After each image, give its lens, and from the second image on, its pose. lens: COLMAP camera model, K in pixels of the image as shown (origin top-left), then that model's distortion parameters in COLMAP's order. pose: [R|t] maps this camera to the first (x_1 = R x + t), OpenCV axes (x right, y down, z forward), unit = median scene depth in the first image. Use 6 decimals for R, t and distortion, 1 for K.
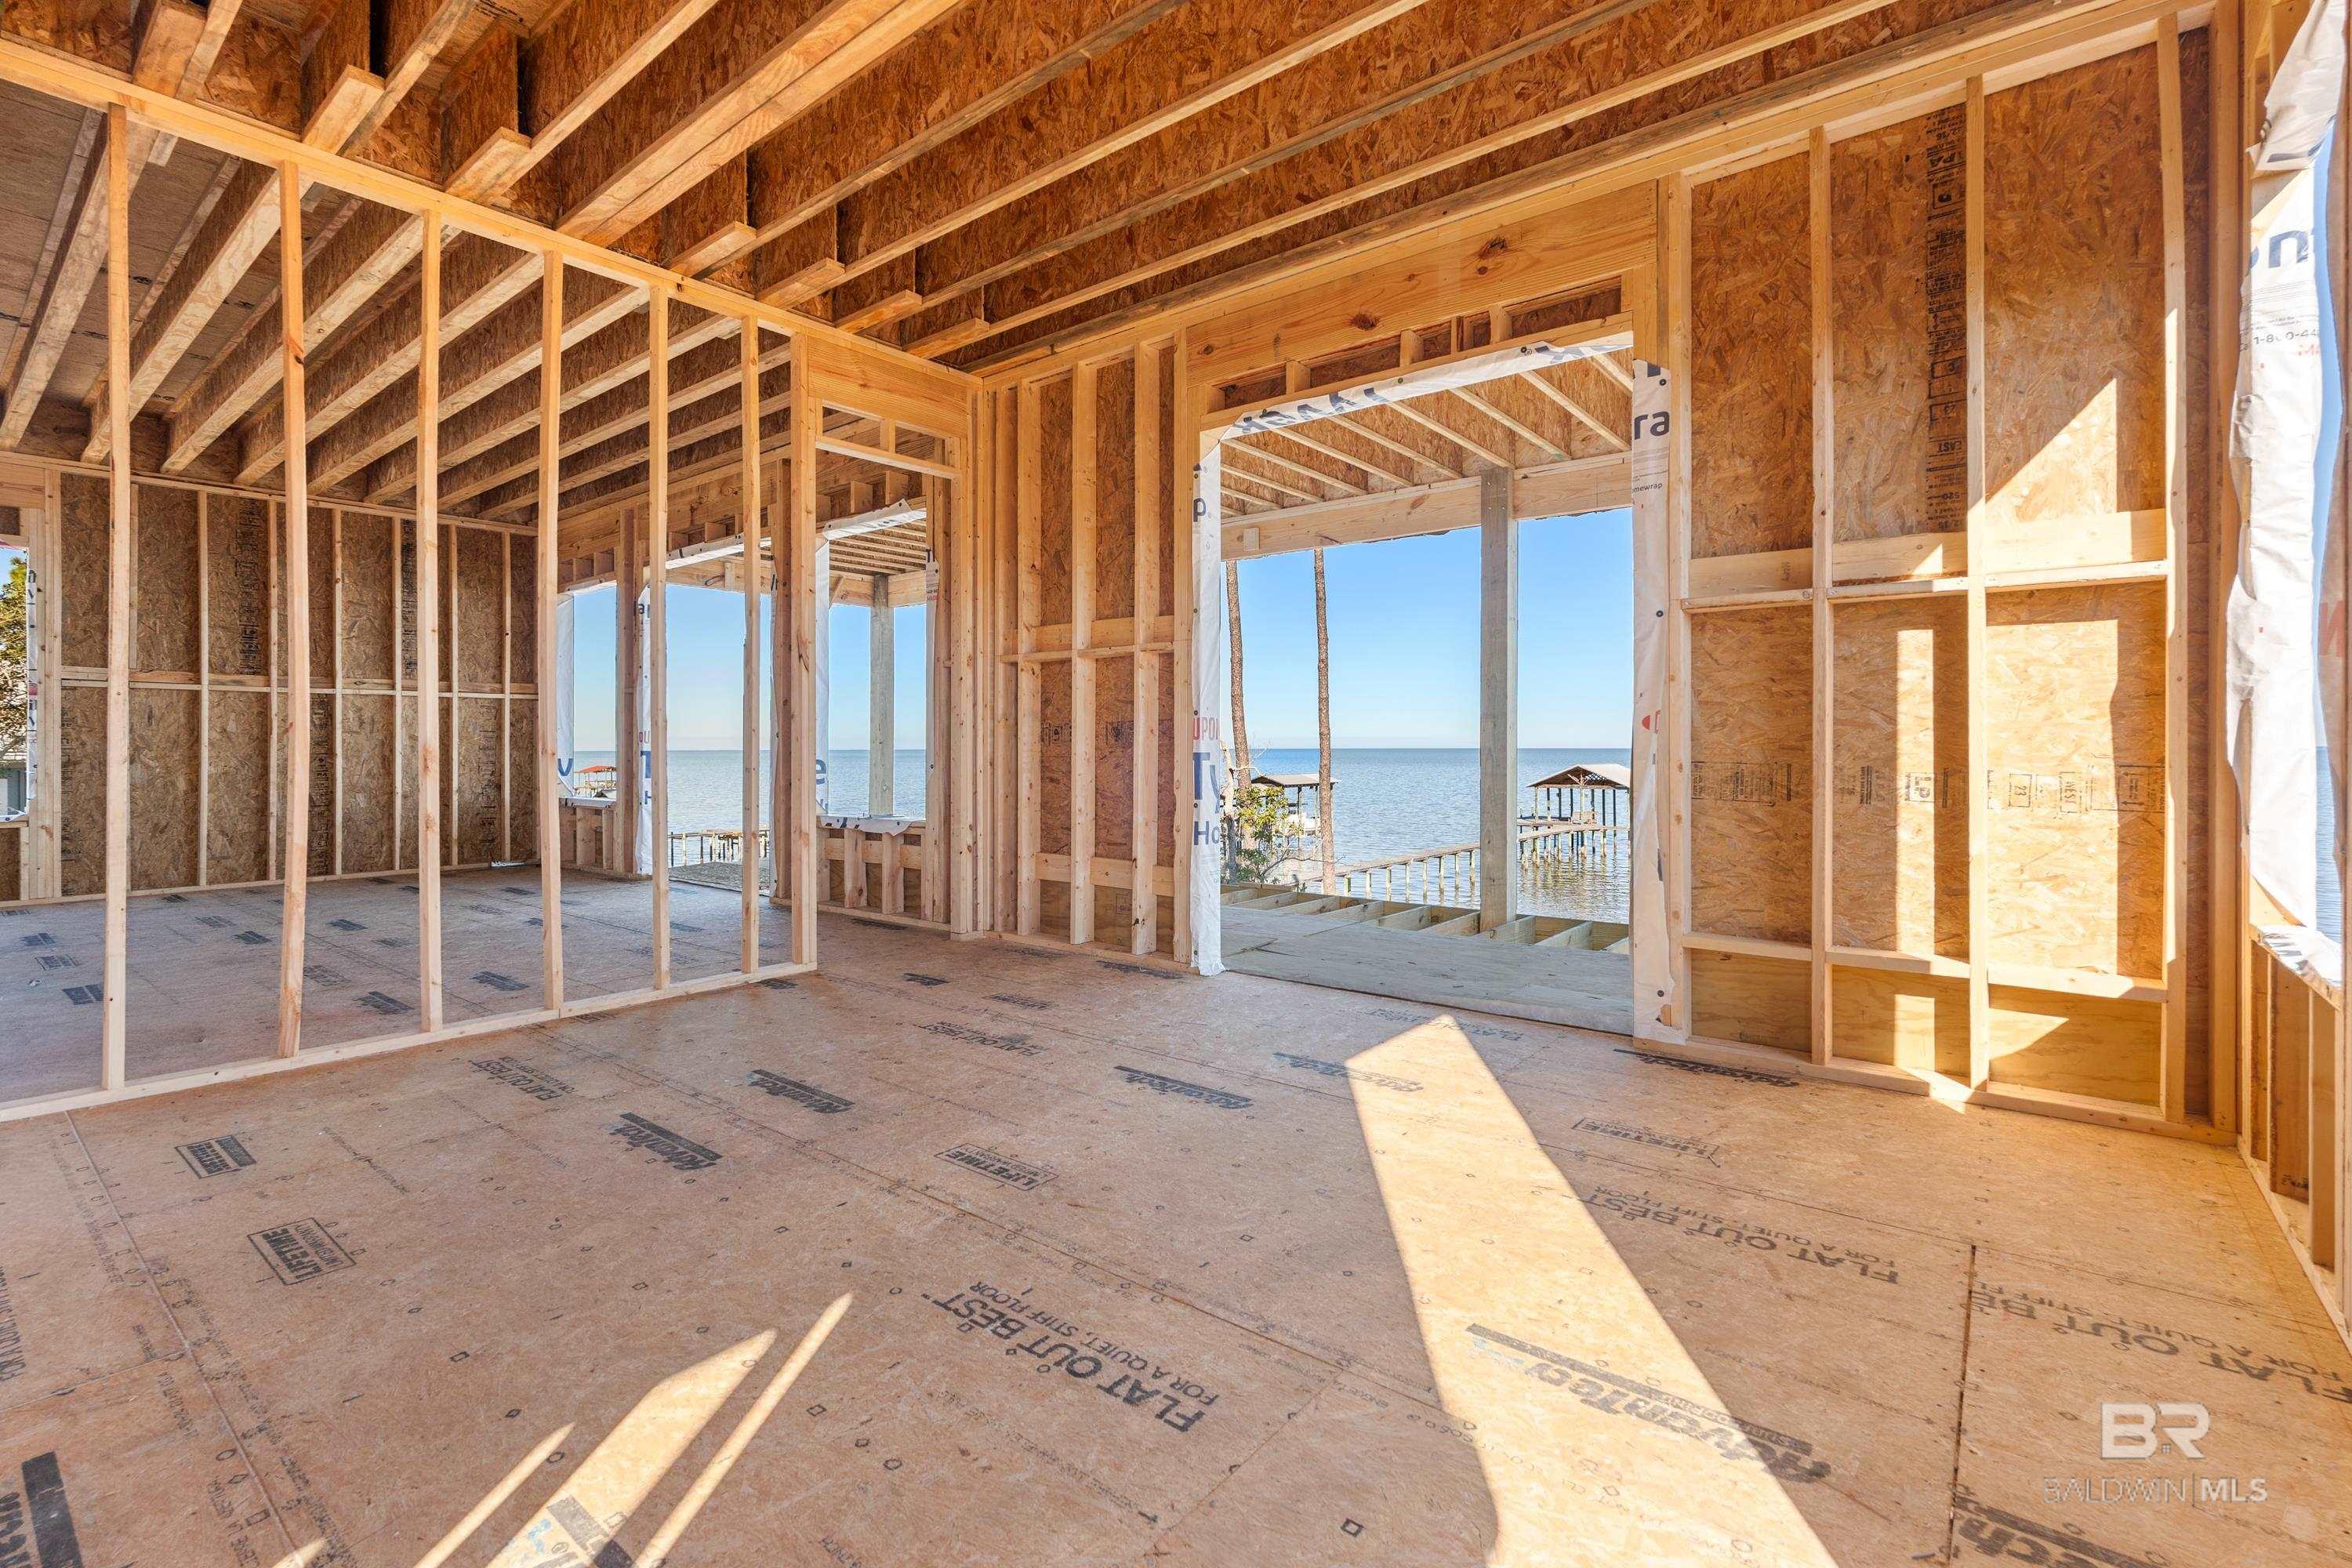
lens RADIAL K [[1057.7, 0, 1177.6], [0, 1057.7, 745.0], [0, 0, 1]] dist [0.001837, 0.000286]
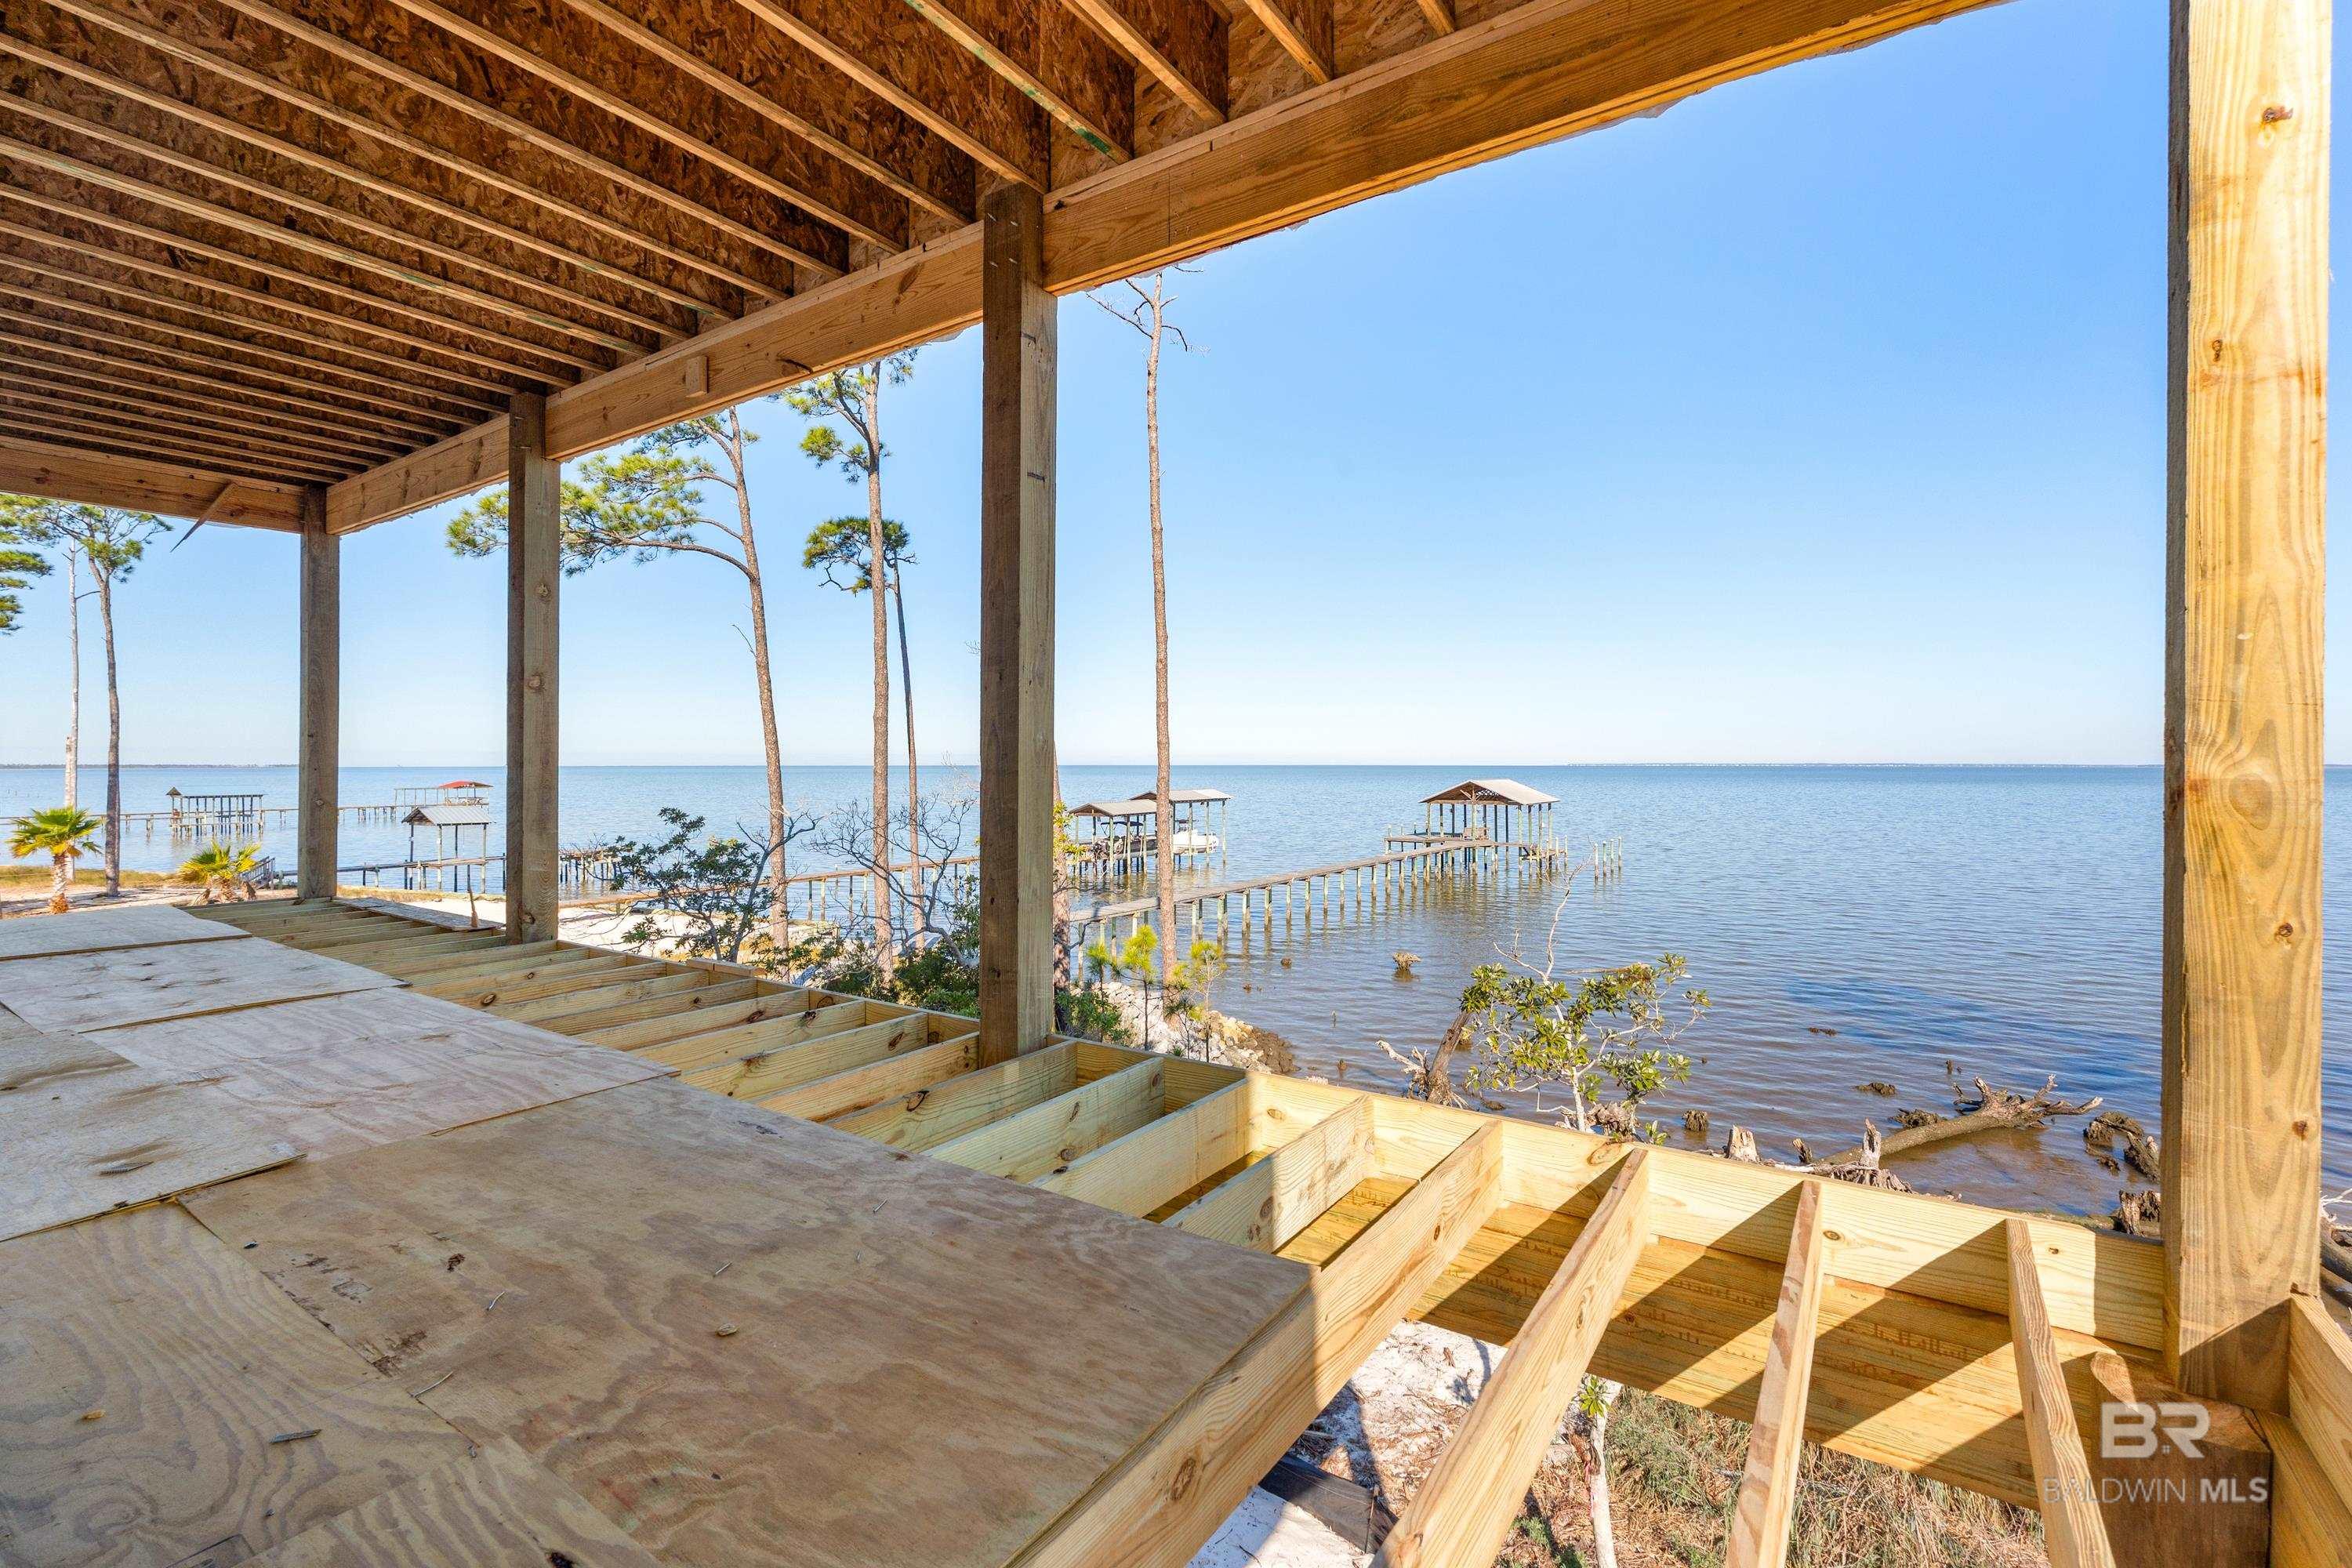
lens RADIAL K [[1057.7, 0, 1169.0], [0, 1057.7, 779.1], [0, 0, 1]] dist [0.001837, 0.000286]
pose [[0.997234, 0.000775, 0.074323, 0.210792], [-0.002021, 0.999859, 0.016684, 0.013383], [-0.074300, -0.016788, 0.997095, 0.287592]]
